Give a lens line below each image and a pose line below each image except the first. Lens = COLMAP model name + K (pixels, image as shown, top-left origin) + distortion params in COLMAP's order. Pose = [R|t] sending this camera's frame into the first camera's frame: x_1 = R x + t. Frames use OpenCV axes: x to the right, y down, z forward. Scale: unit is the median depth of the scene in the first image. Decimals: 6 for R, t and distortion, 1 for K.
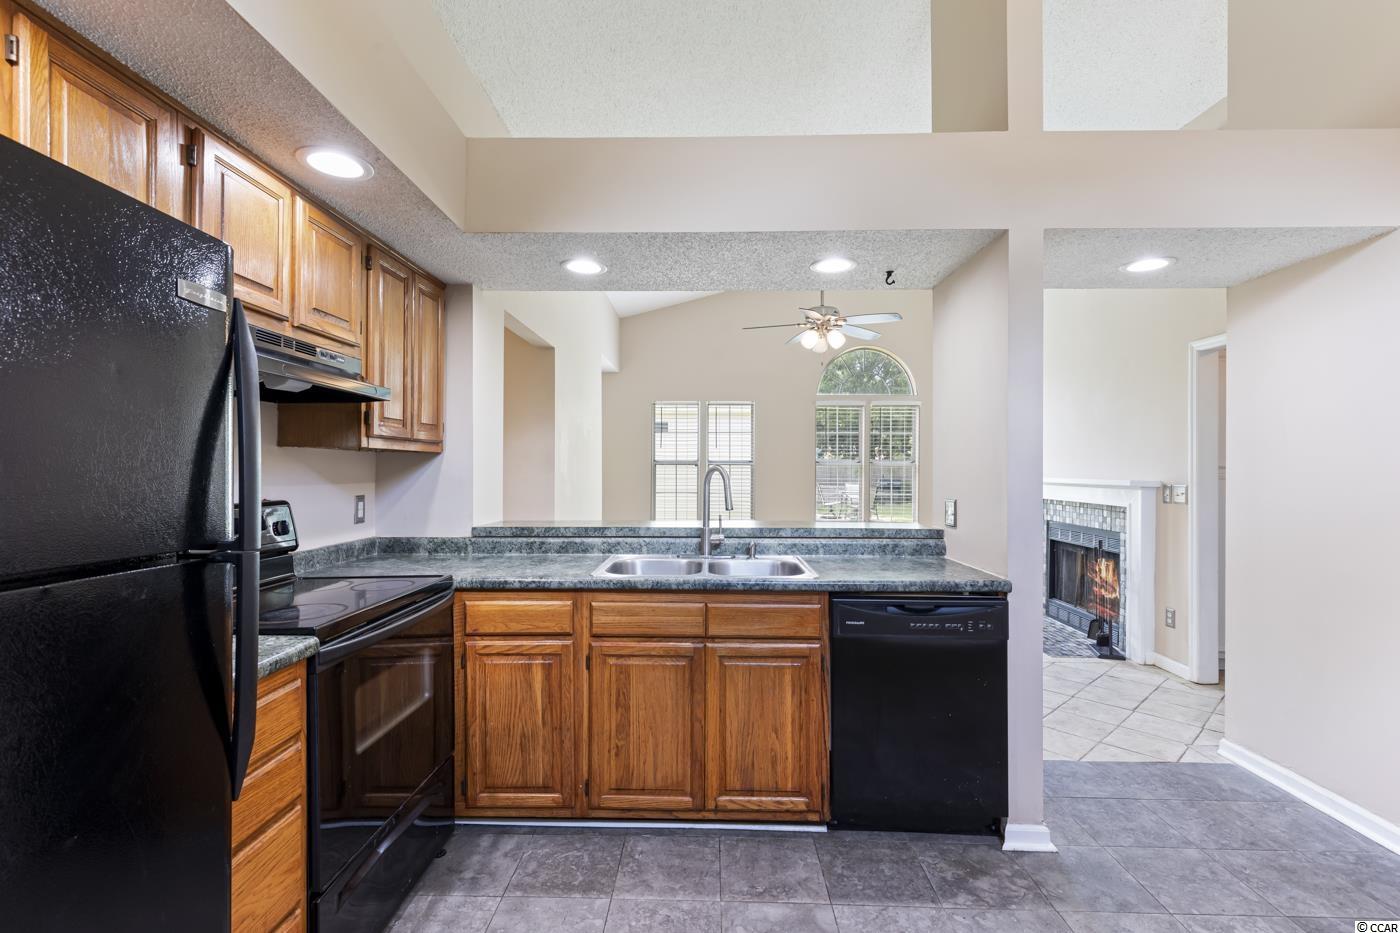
lens RADIAL K [[634.4, 0, 697.4], [0, 634.4, 464.6], [0, 0, 1]] dist [0.003042, -0.000378]
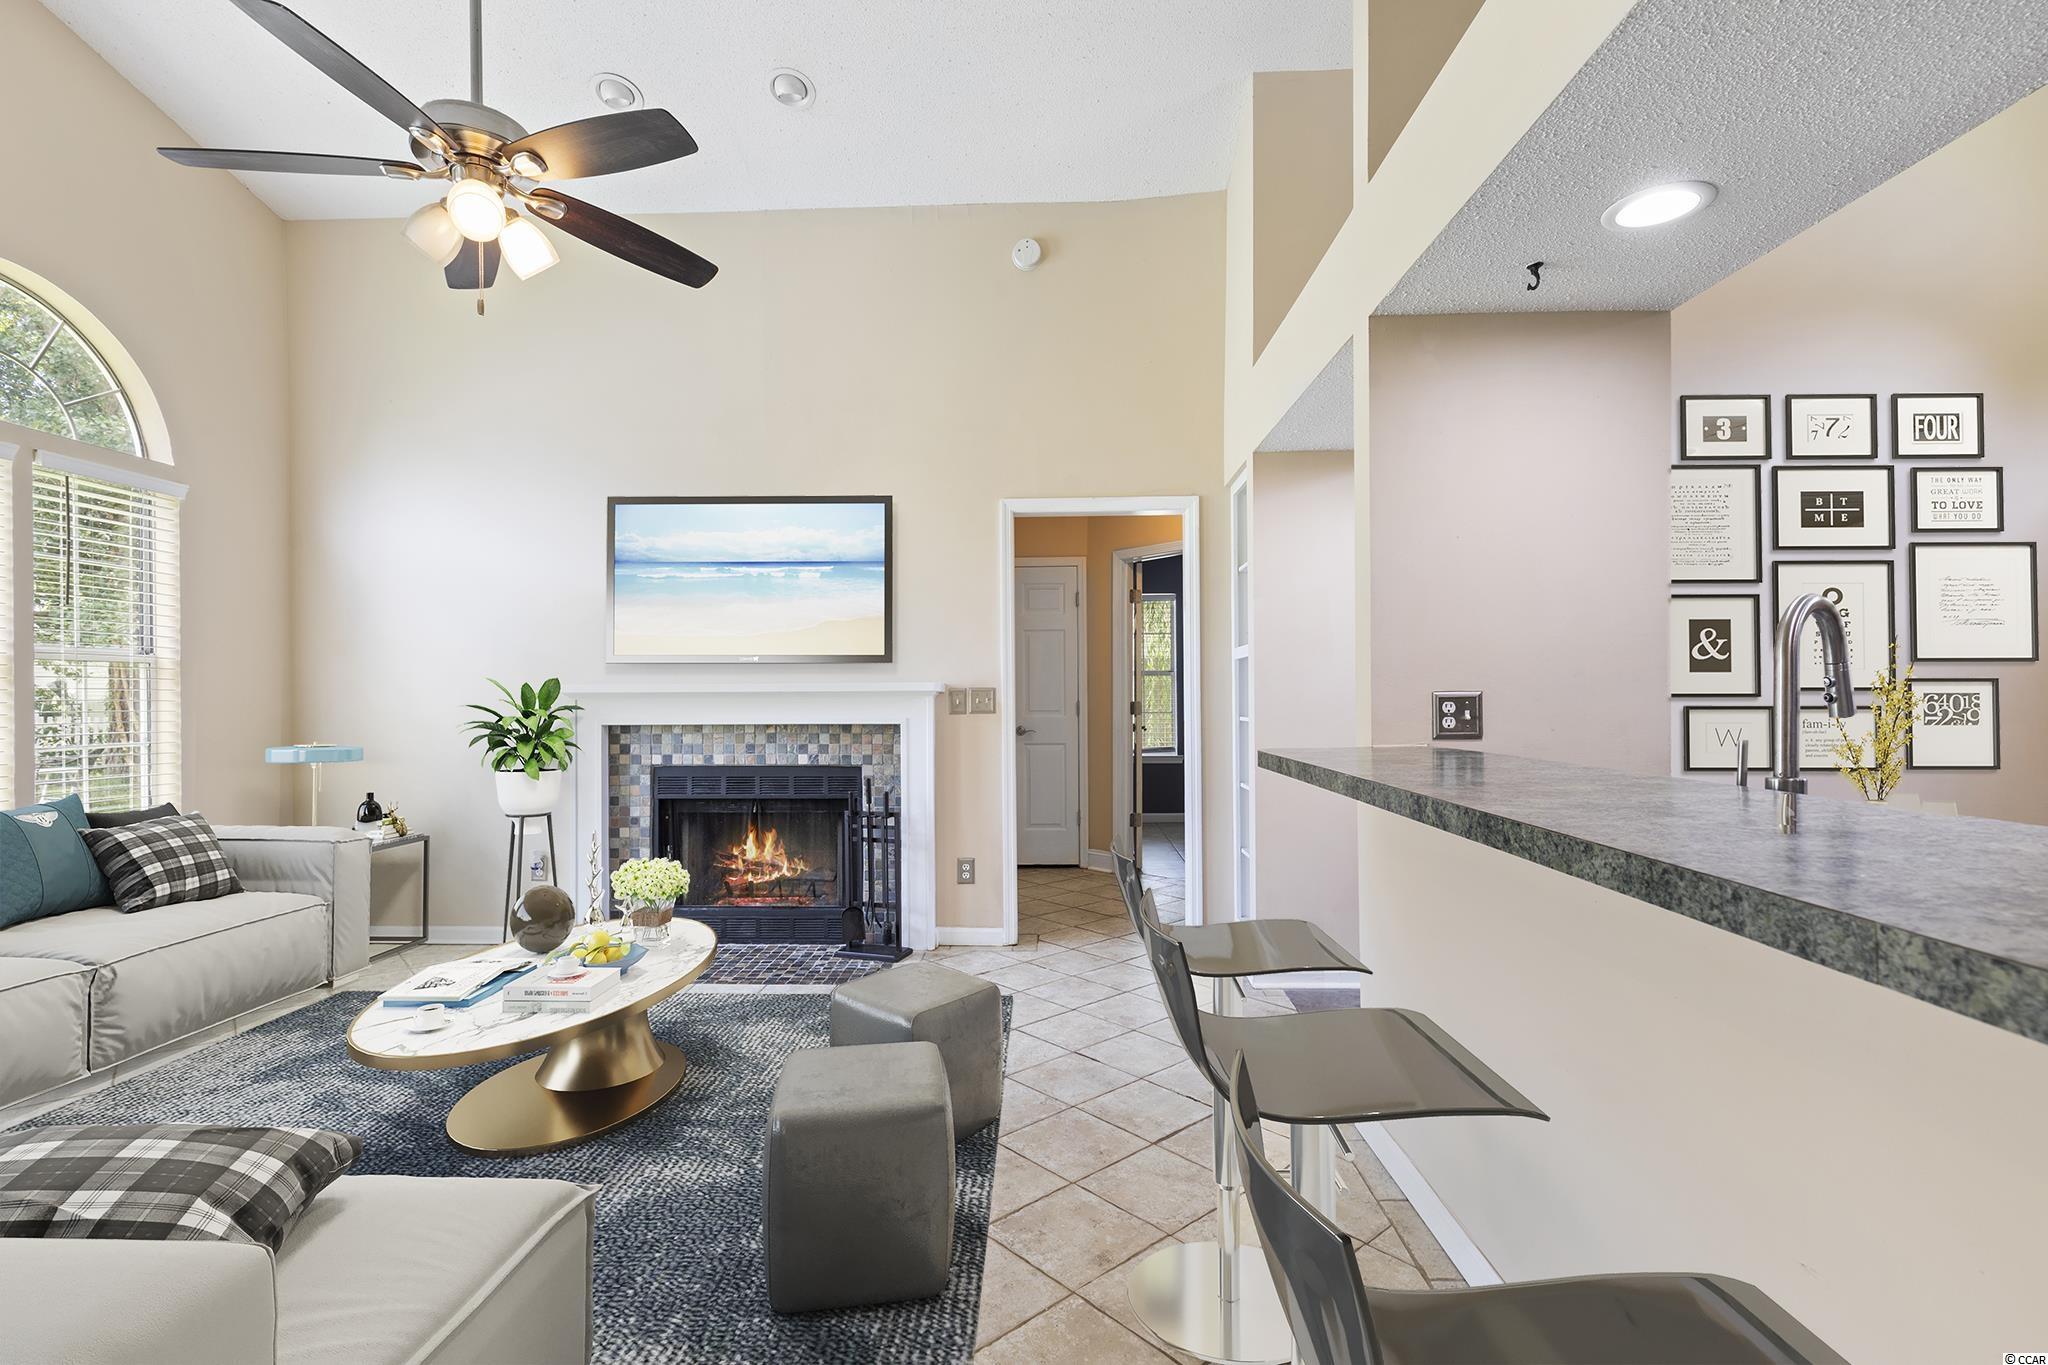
lens RADIAL K [[928.7, 0, 1024.5], [0, 928.7, 699.2], [0, 0, 1]] dist [0.002084, -0.000060]
pose [[0.012434, -0.006773, 0.999900, -0.473886], [0.000918, 0.999977, 0.006762, 0.055293], [-0.999922, 0.000834, 0.012440, 1.376101]]
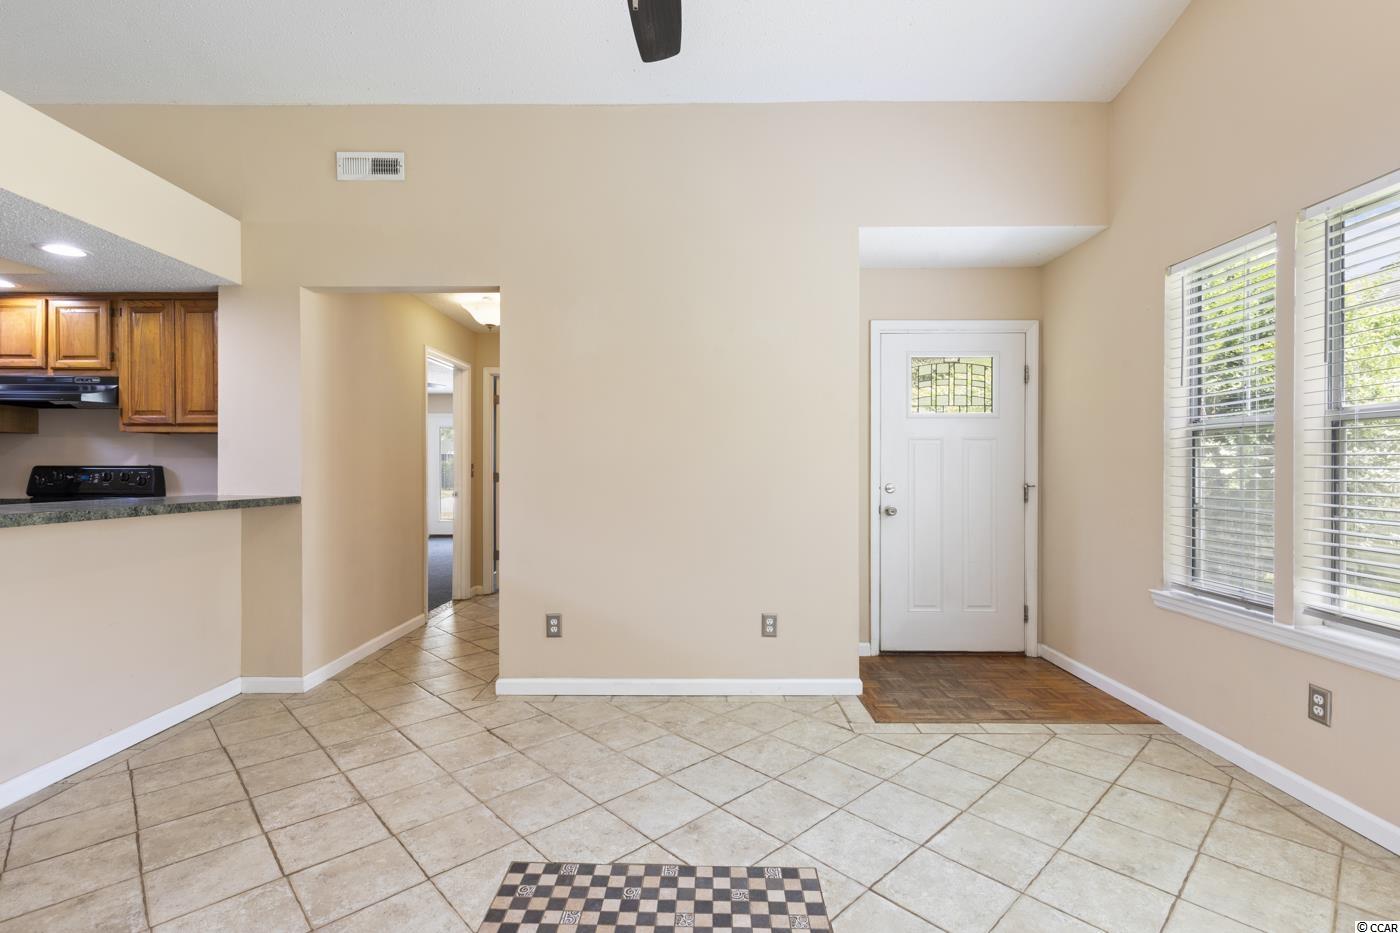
lens RADIAL K [[641.0, 0, 695.7], [0, 641.0, 466.8], [0, 0, 1]] dist [0.007667, -0.000765]
pose [[0.012655, -0.005960, -0.999902, 0.862575], [0.004852, 0.999971, -0.005899, 0.060039], [0.999908, -0.004776, 0.012684, 1.921501]]
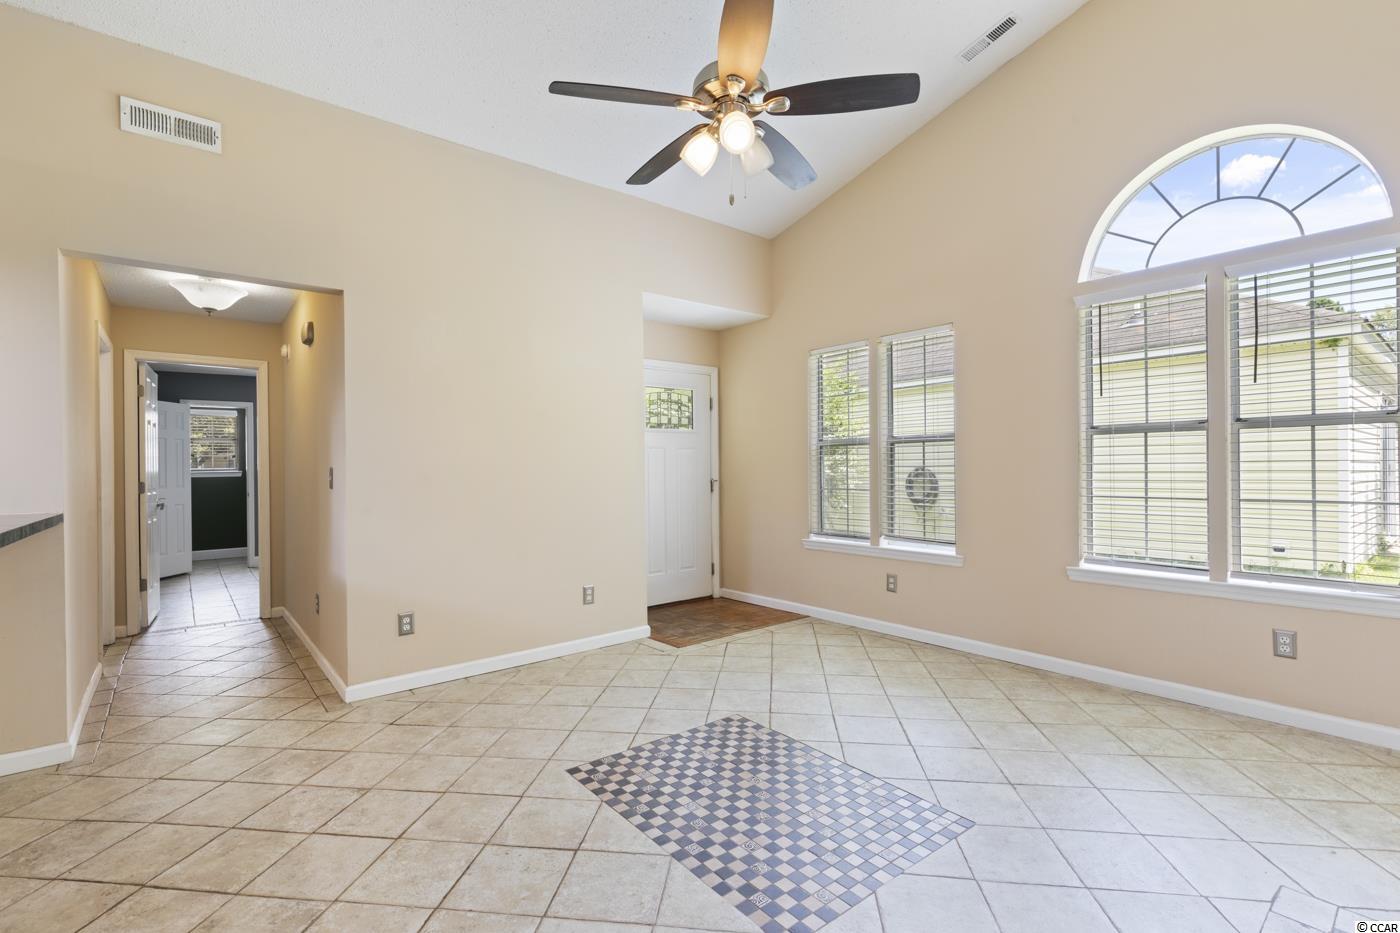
lens RADIAL K [[637.7, 0, 695.9], [0, 637.7, 468.7], [0, 0, 1]] dist [0.002724, -0.000347]
pose [[0.646649, -0.011794, -0.762696, 0.981139], [0.019509, 0.999809, 0.001080, 0.055185], [0.762538, -0.015577, 0.646756, 1.292557]]
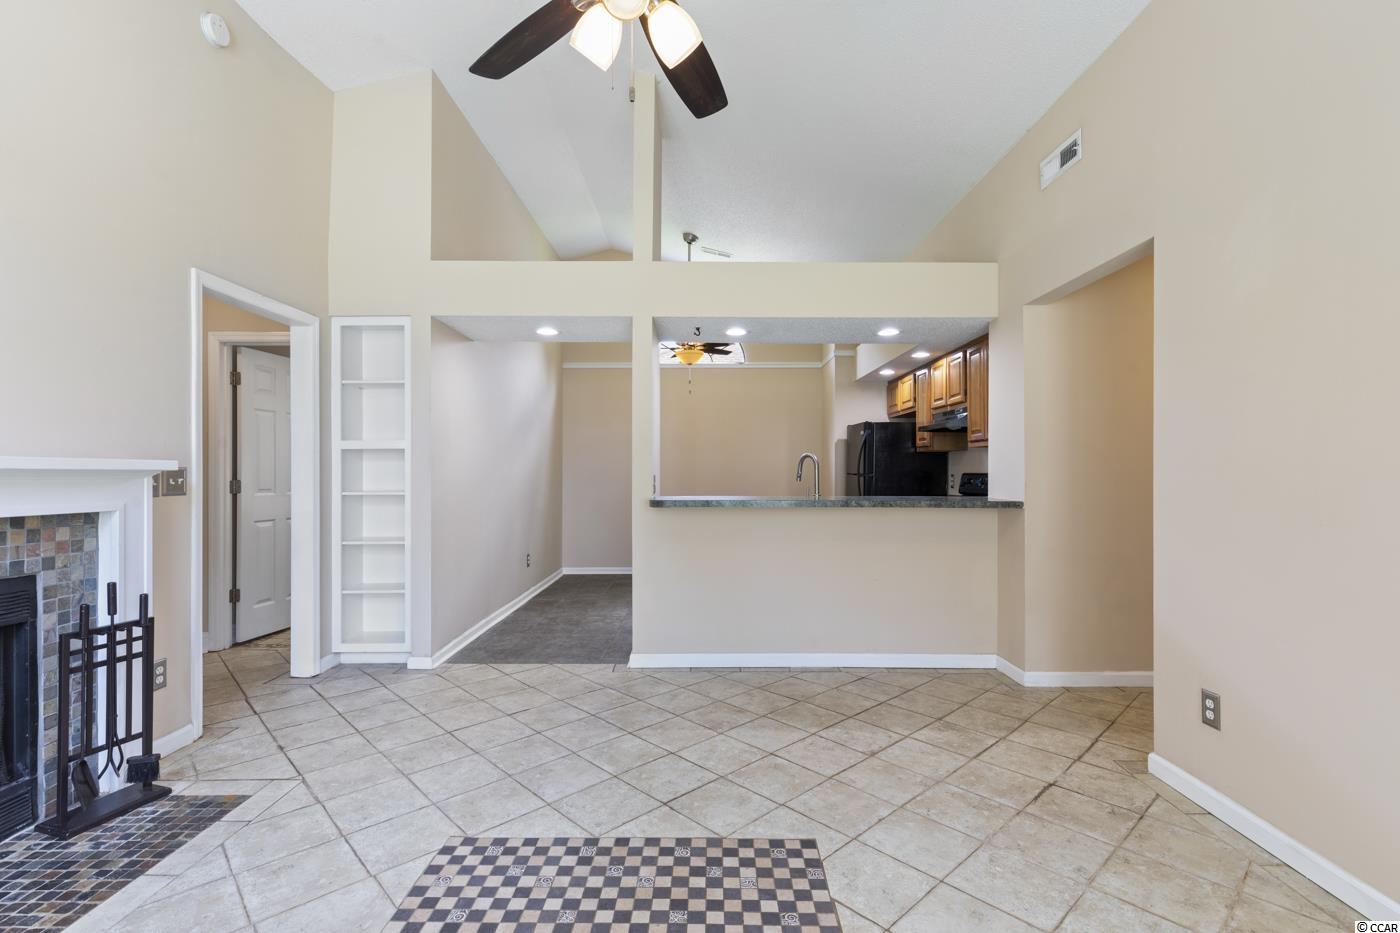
lens RADIAL K [[644.8, 0, 696.2], [0, 644.8, 473.2], [0, 0, 1]] dist [0.004519, -0.000247]
pose [[-0.999882, -0.004496, -0.014687, 0.316416], [-0.004422, 0.999978, -0.005039, 0.056908], [0.014710, -0.004973, -0.999879, 2.486852]]
